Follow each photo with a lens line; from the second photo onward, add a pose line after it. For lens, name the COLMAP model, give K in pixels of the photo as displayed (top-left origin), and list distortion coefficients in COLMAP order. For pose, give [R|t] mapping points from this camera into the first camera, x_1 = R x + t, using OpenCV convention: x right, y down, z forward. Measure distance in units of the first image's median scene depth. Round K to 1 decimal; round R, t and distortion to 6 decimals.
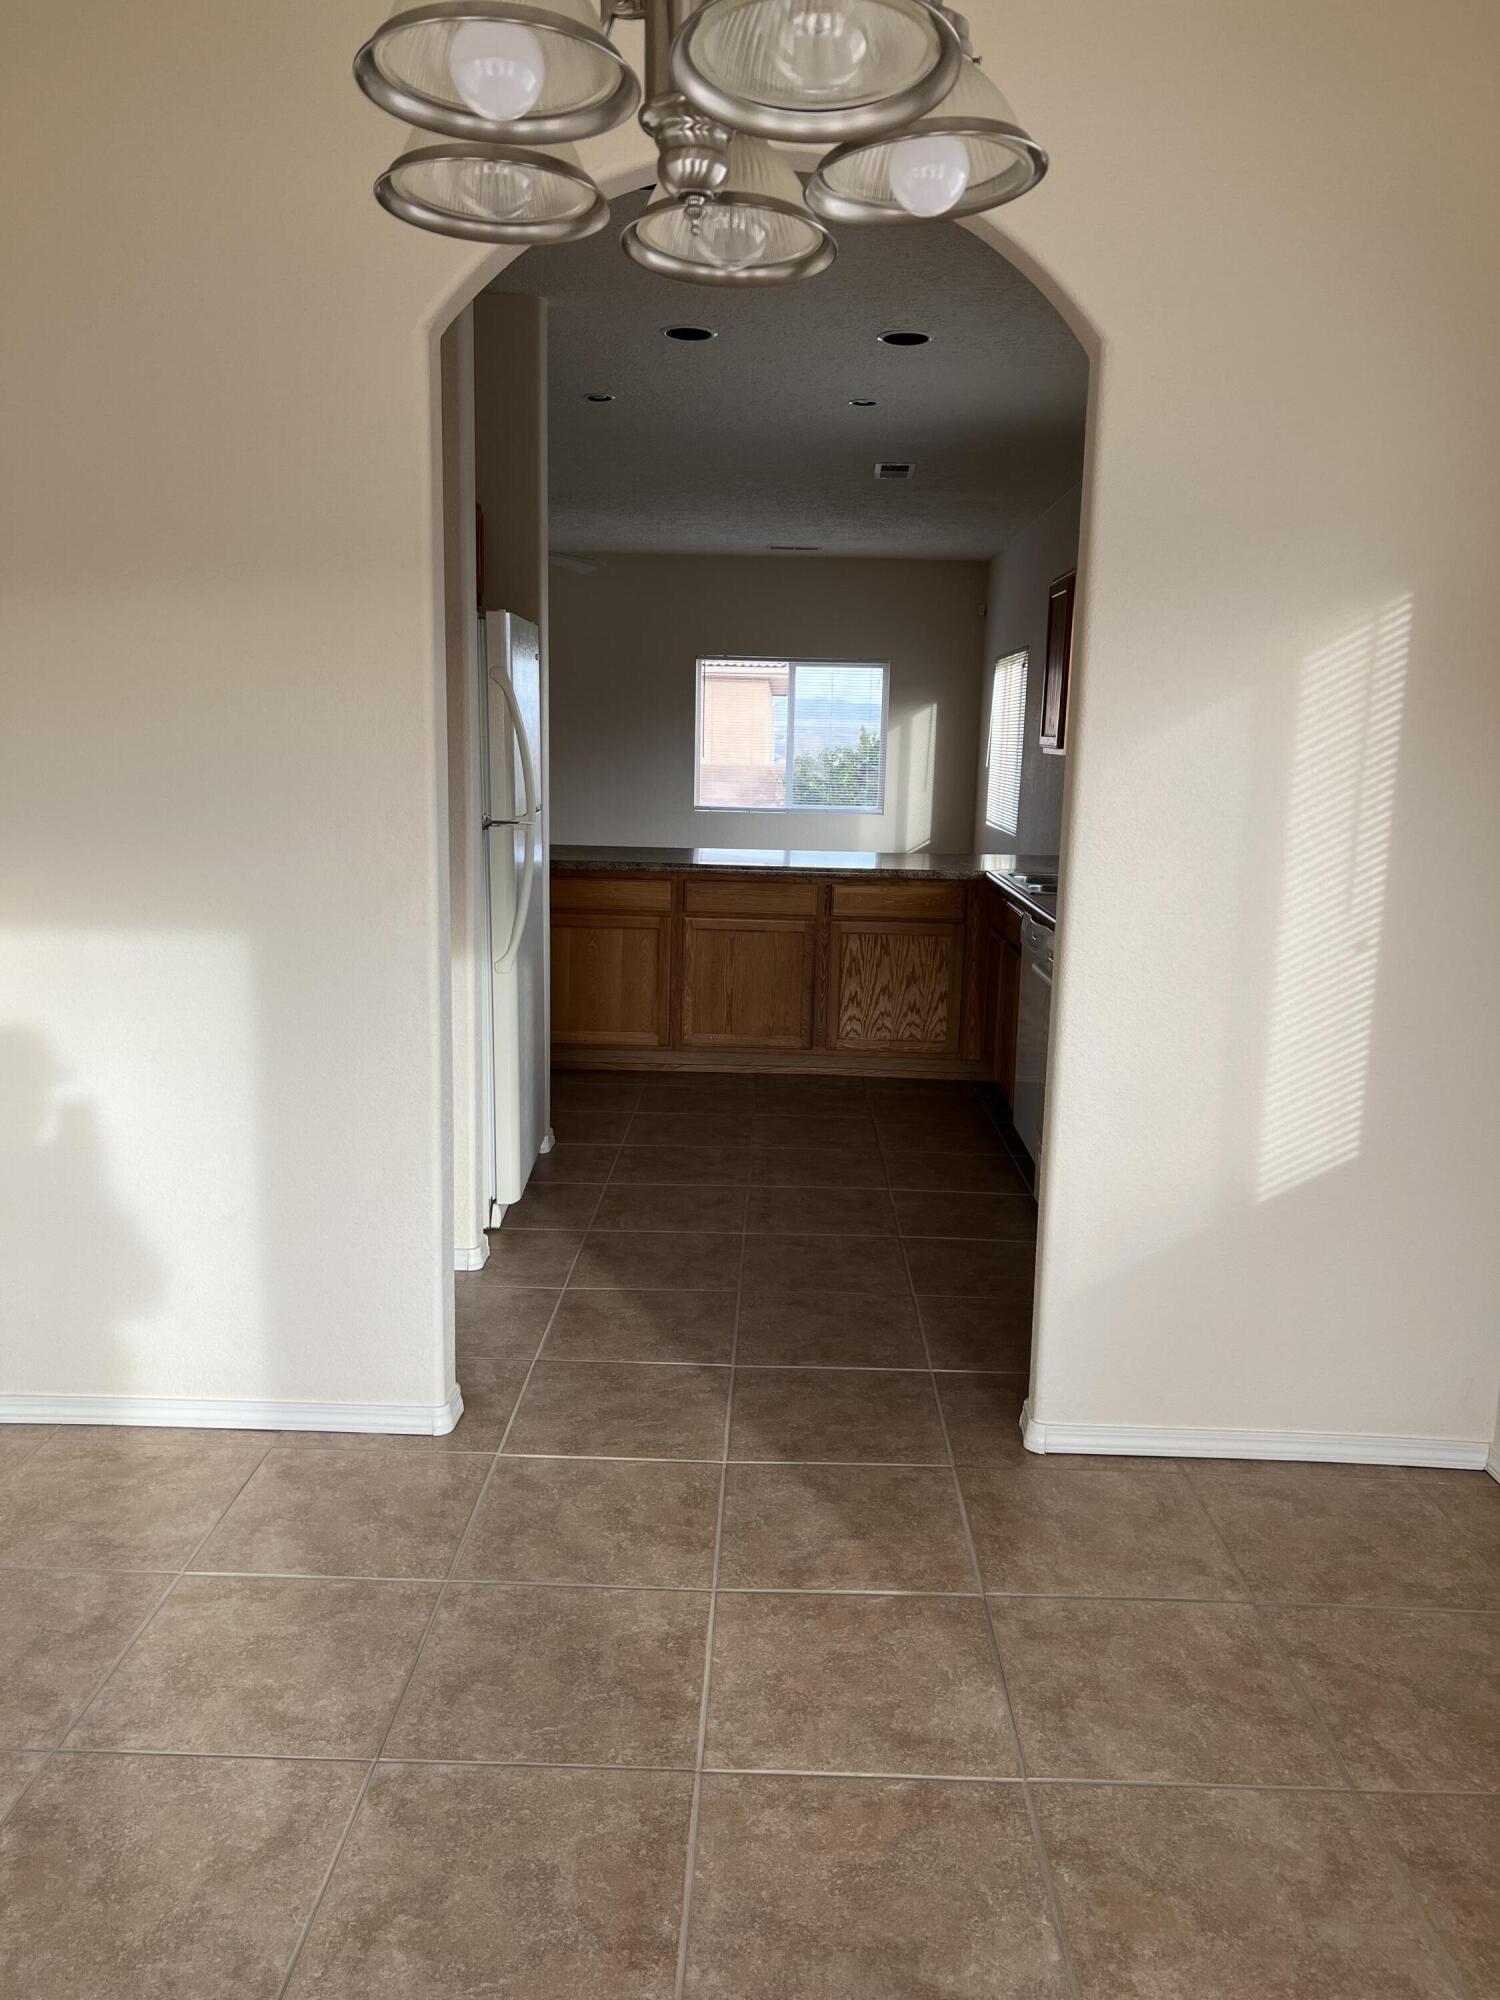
lens RADIAL K [[1497.4, 0, 711.5], [0, 1497.4, 1020.9], [0, 0, 1]] dist [0.054606, -0.059882]
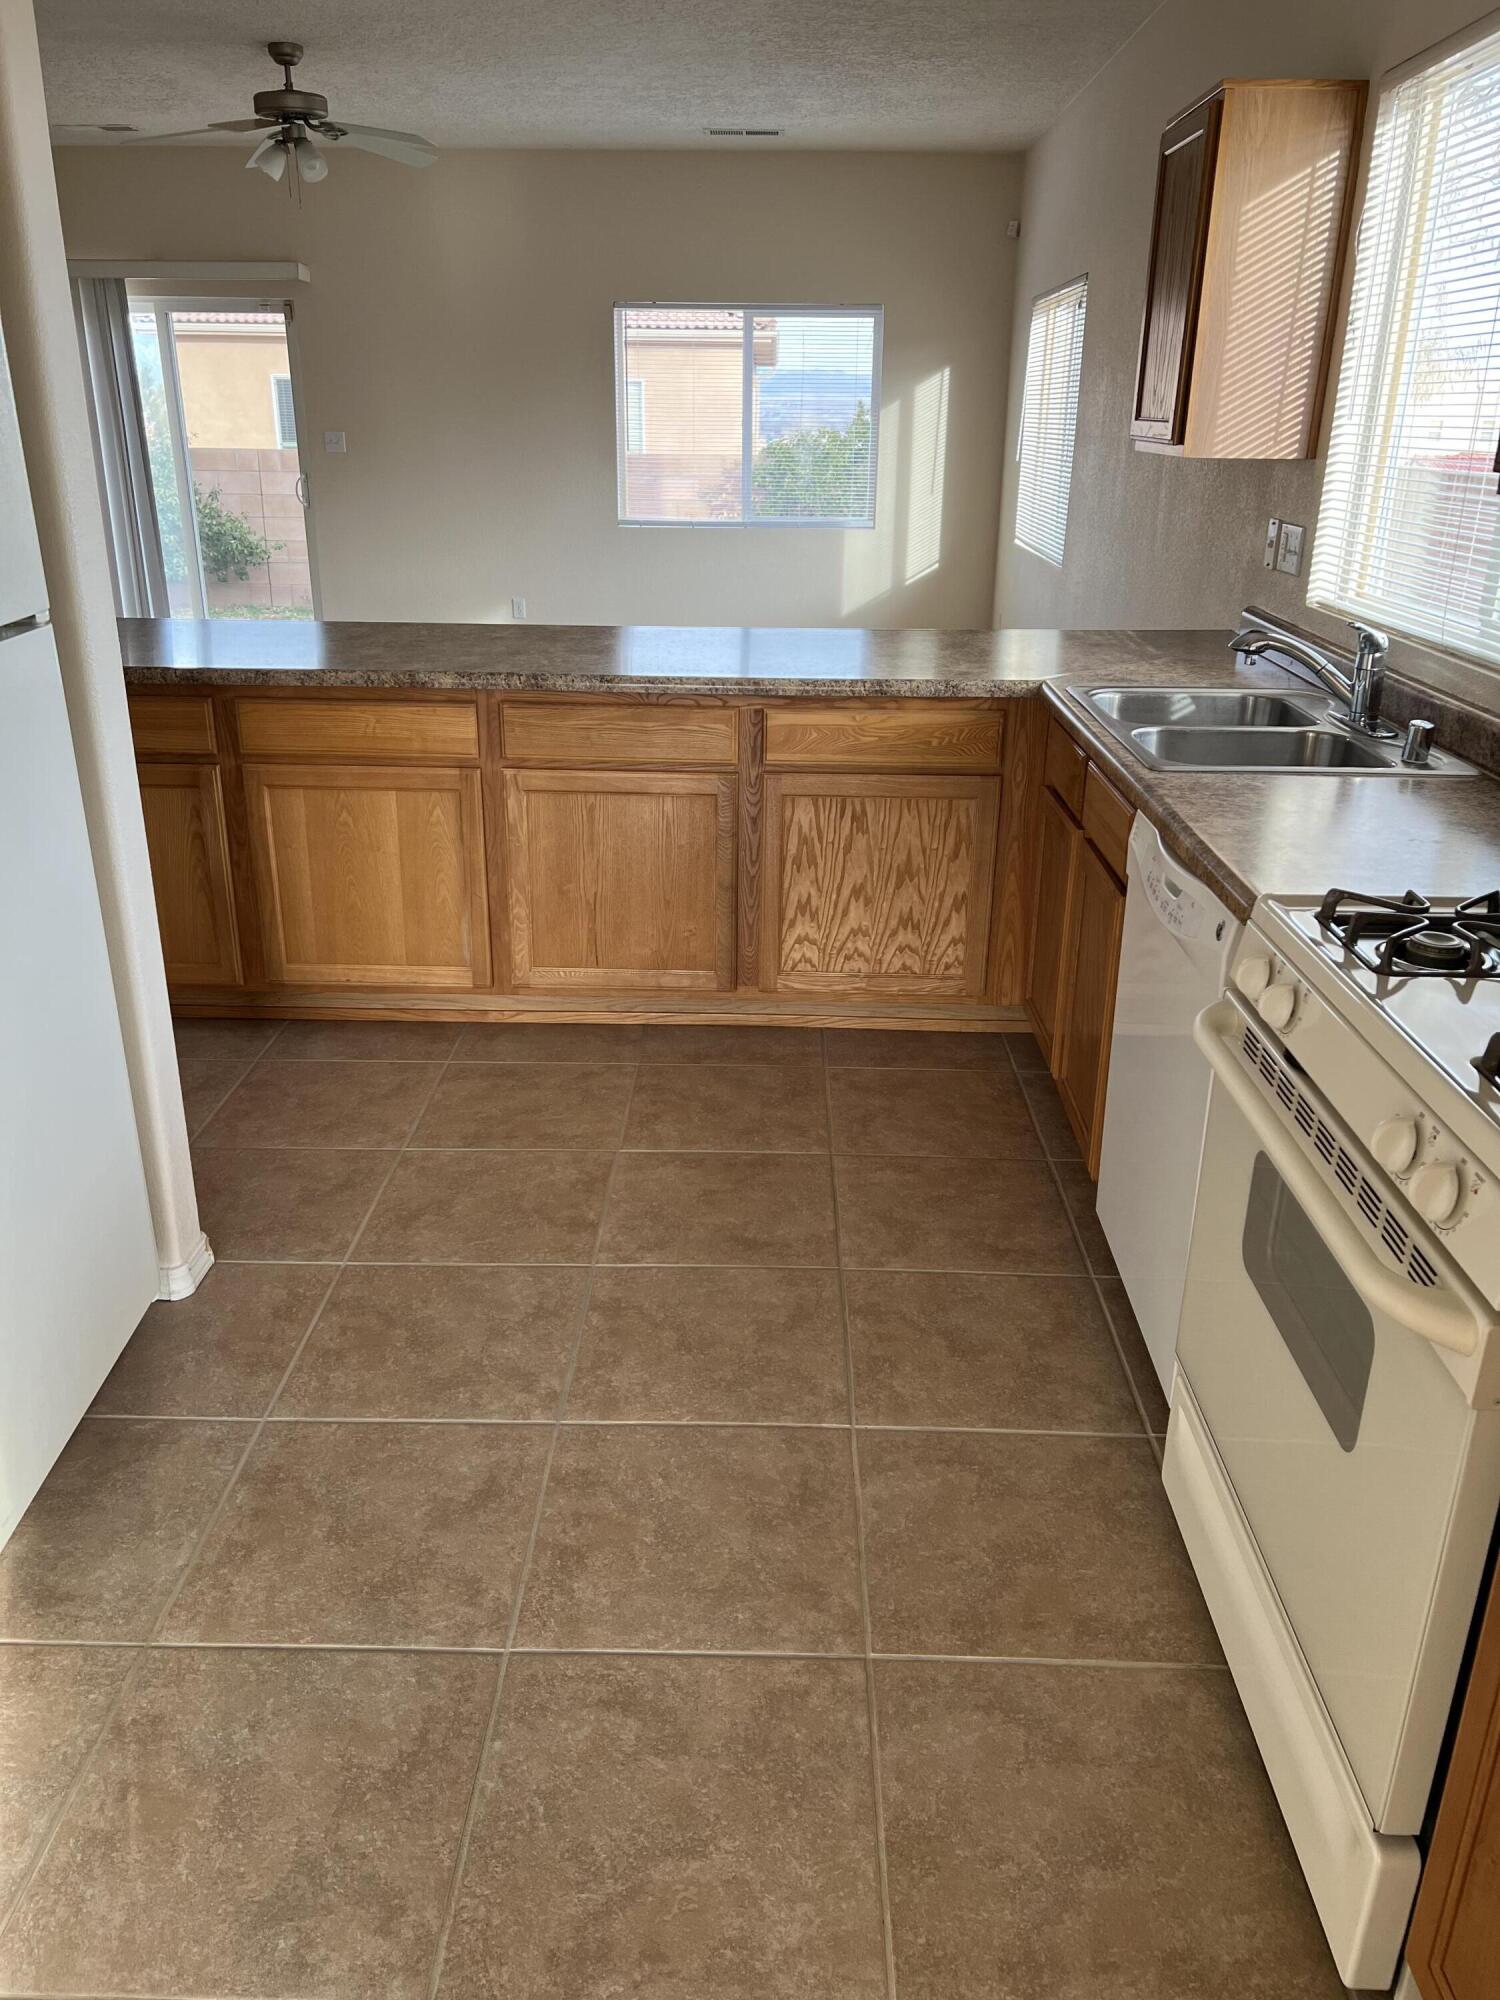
lens RADIAL K [[1497.4, 0, 729.6], [0, 1497.4, 989.1], [0, 0, 1]] dist [0.054606, -0.059882]
pose [[0.999814, -0.017007, 0.009107, 0.060201], [0.015129, 0.984122, 0.176847, -0.086433], [-0.011970, -0.176676, 0.984196, 0.428236]]
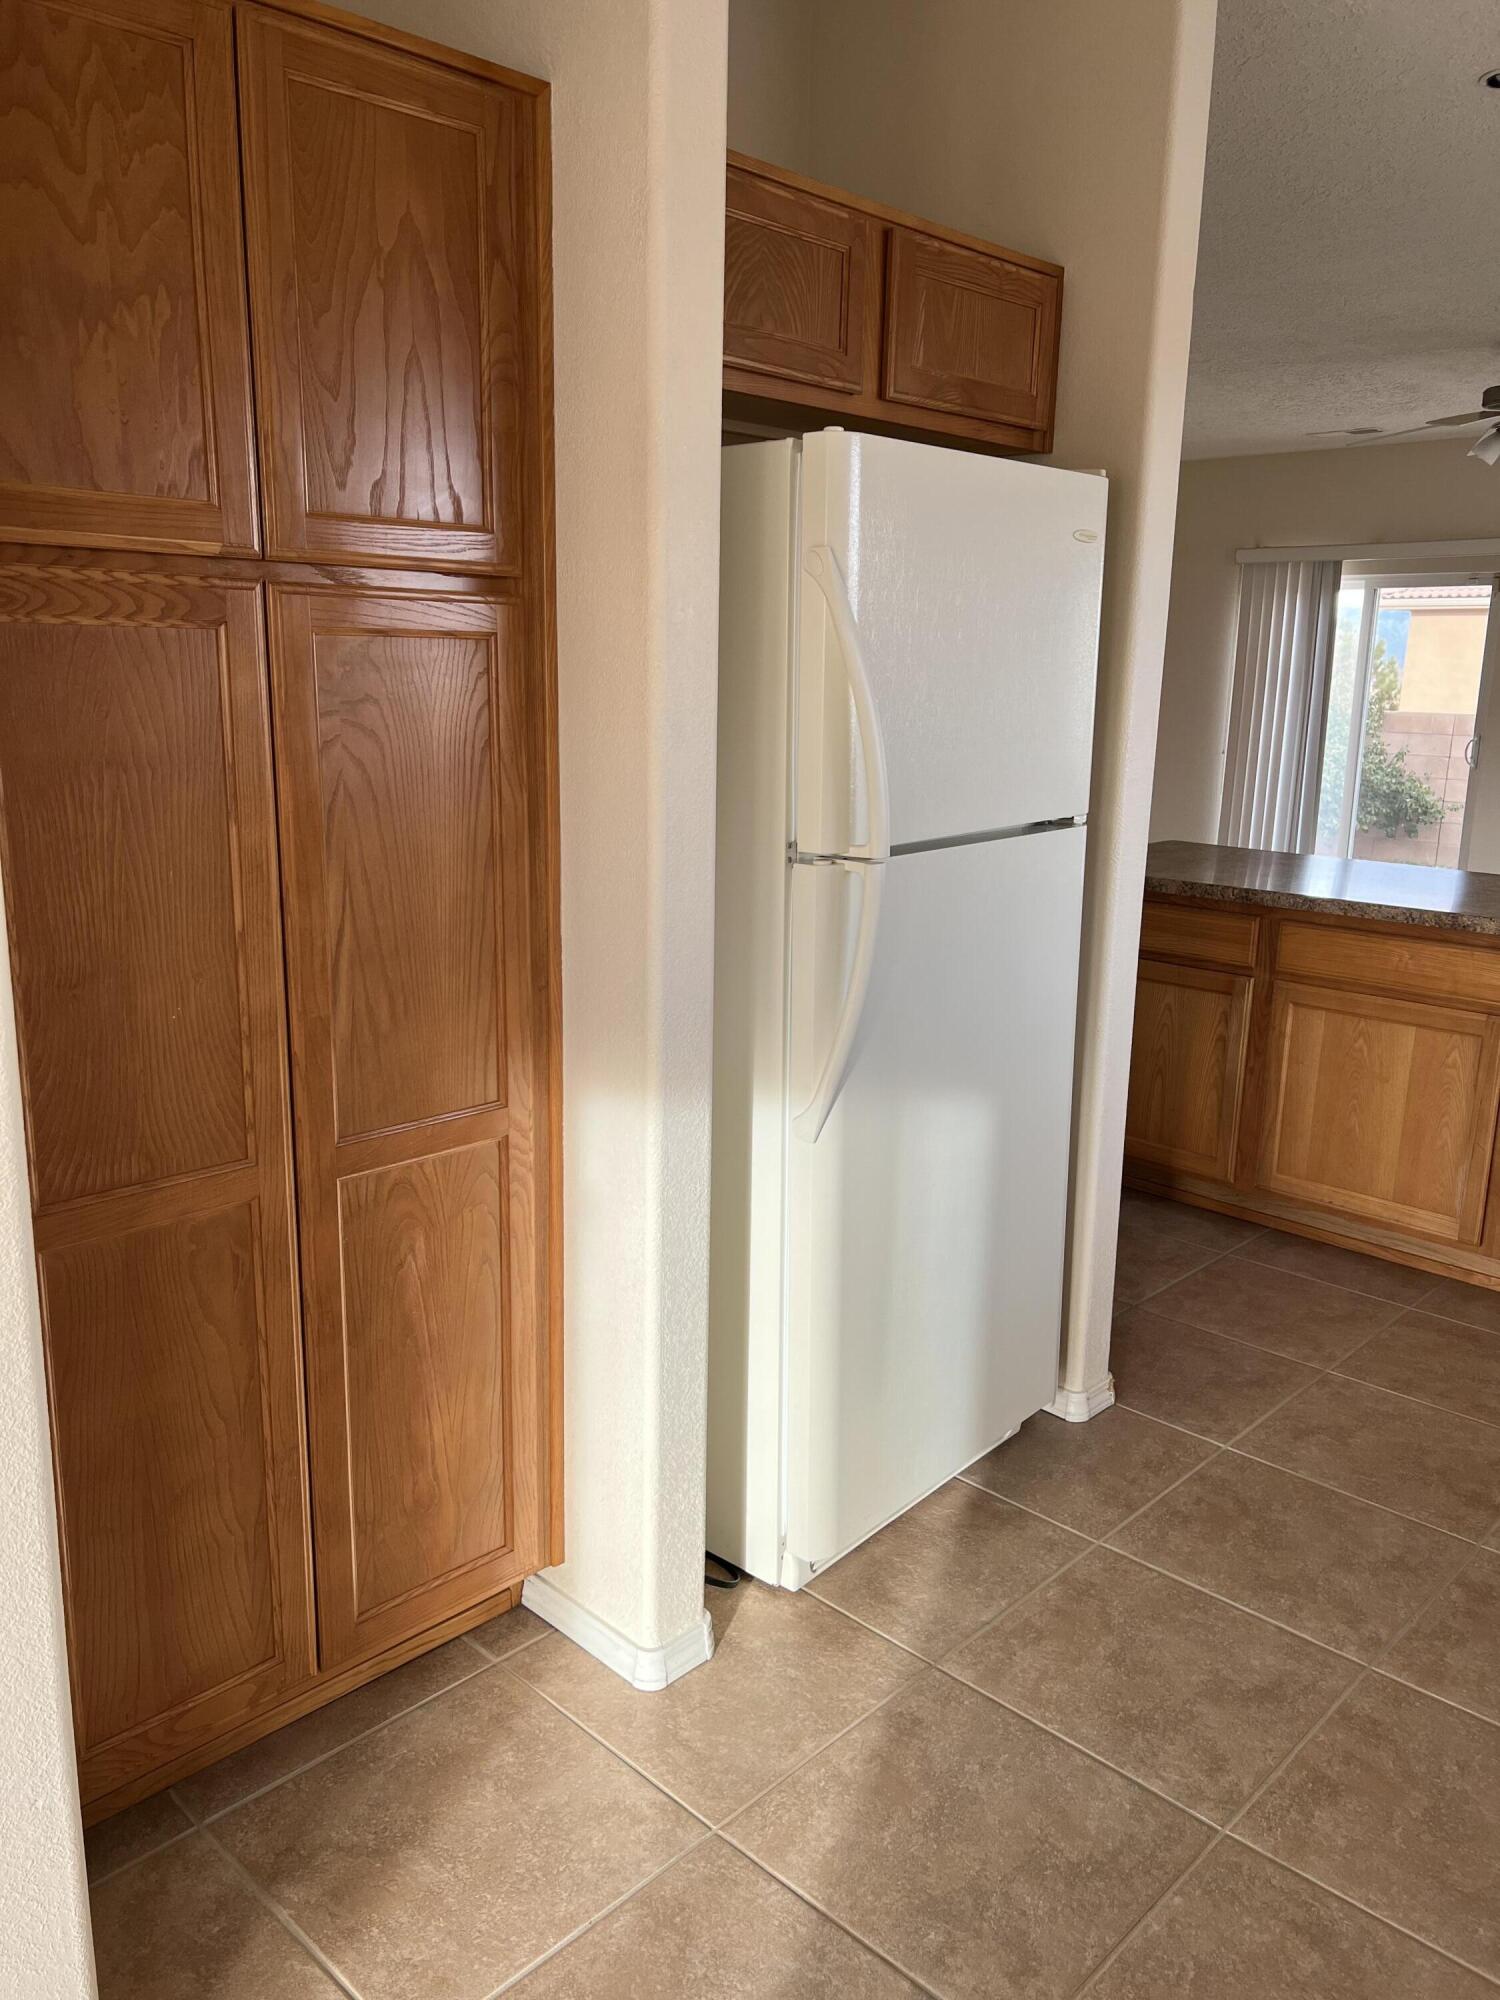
lens RADIAL K [[1497.4, 0, 753.9], [0, 1497.4, 993.7], [0, 0, 1]] dist [0.054606, -0.059882]
pose [[0.750904, 0.138131, -0.645804, 0.120167], [-0.130167, 0.989655, 0.060327, -0.076056], [0.647457, 0.038762, 0.761116, 0.402322]]
